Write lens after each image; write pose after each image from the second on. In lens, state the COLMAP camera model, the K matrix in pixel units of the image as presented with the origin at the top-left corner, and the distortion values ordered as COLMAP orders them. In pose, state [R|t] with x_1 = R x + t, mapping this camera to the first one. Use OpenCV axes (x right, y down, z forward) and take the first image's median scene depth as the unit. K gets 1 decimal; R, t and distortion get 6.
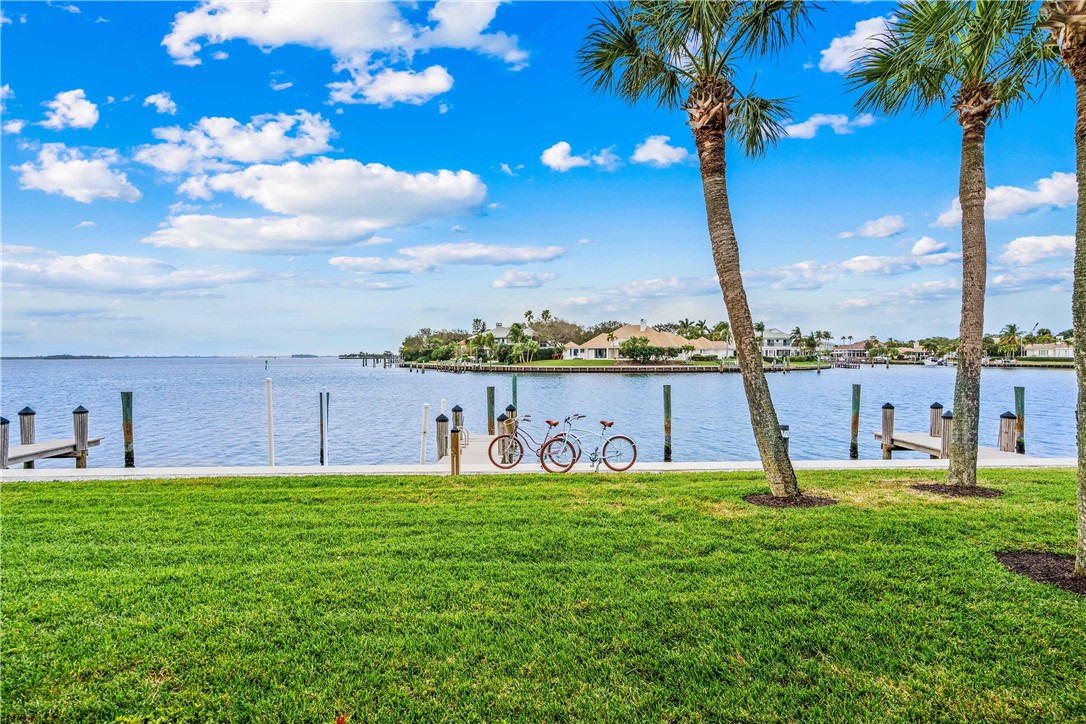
lens RADIAL K [[498.3, 0, 532.1], [0, 498.3, 368.4], [0, 0, 1]] dist [-0.004885, -0.000900]
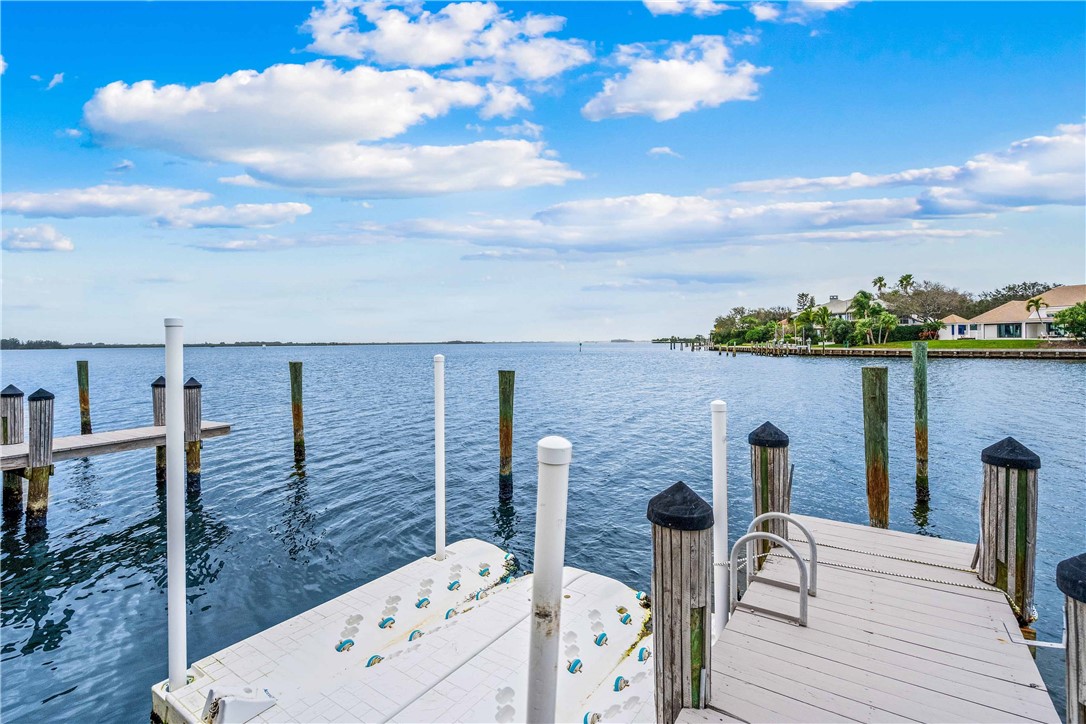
lens RADIAL K [[498.3, 0, 550.7], [0, 498.3, 343.7], [0, 0, 1]] dist [-0.004885, -0.000900]
pose [[0.839016, -0.000512, -0.544107, -0.016940], [-0.010447, 0.999800, -0.017050, 0.005232], [0.544007, 0.019989, 0.838843, 0.106349]]
